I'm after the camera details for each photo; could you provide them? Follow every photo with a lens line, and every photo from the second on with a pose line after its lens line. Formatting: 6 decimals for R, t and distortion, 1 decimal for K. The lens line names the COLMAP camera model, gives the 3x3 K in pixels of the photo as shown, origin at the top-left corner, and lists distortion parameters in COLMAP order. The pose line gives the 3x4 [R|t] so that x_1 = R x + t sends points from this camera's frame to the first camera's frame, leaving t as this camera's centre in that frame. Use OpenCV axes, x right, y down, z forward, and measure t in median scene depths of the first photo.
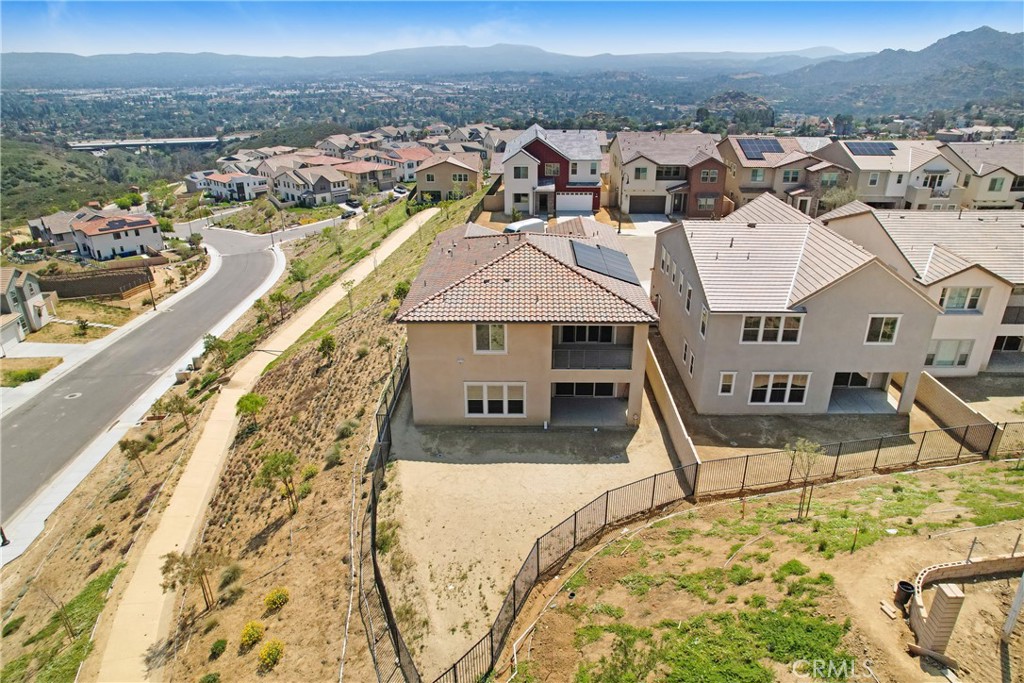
lens RADIAL K [[649.2, 0, 524.7], [0, 649.2, 343.4], [0, 0, 1]] dist [-0.079806, 0.073855]
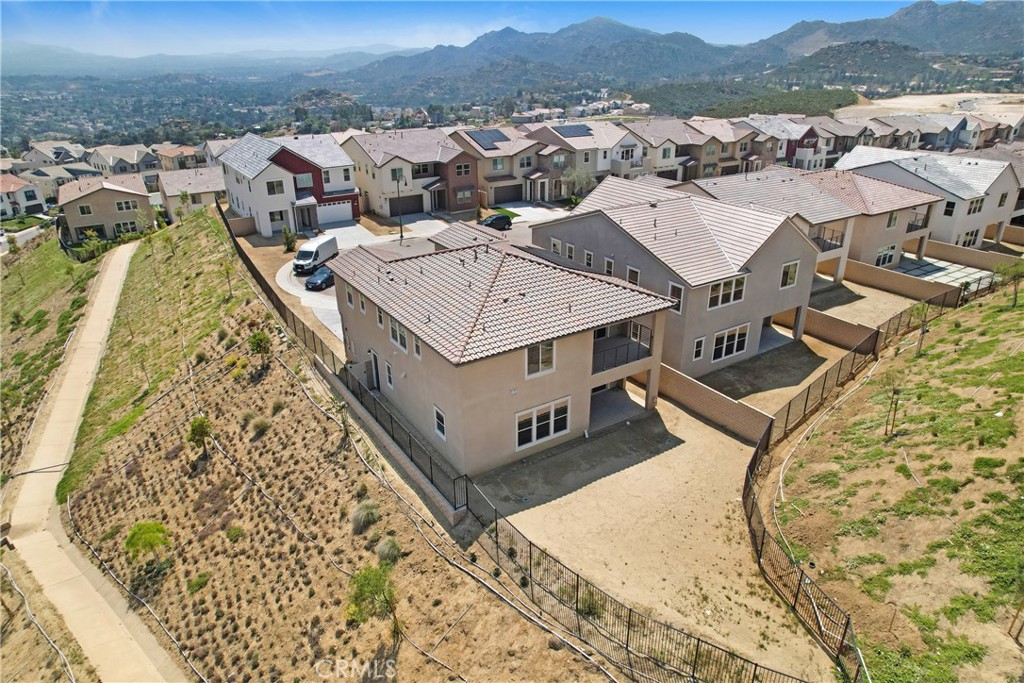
lens RADIAL K [[649.2, 0, 524.7], [0, 649.2, 343.4], [0, 0, 1]] dist [-0.079806, 0.073855]
pose [[0.835632, -0.229485, 0.499056, -0.196598], [0.227837, 0.971511, 0.065243, -0.035287], [-0.499810, 0.059184, 0.864110, 0.080401]]
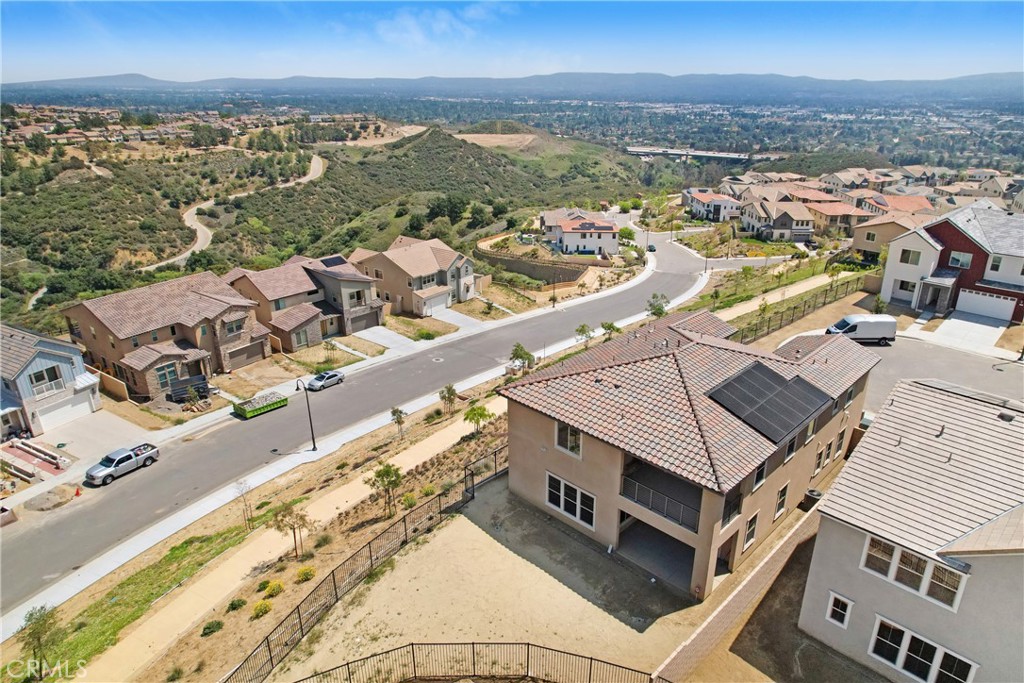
lens RADIAL K [[653.2, 0, 534.7], [0, 653.2, 340.9], [0, 0, 1]] dist [-0.083197, 0.068547]
pose [[0.729574, 0.267756, -0.629308, 0.179019], [-0.290402, 0.954385, 0.069398, -0.074165], [0.619184, 0.132121, 0.774051, 0.073944]]
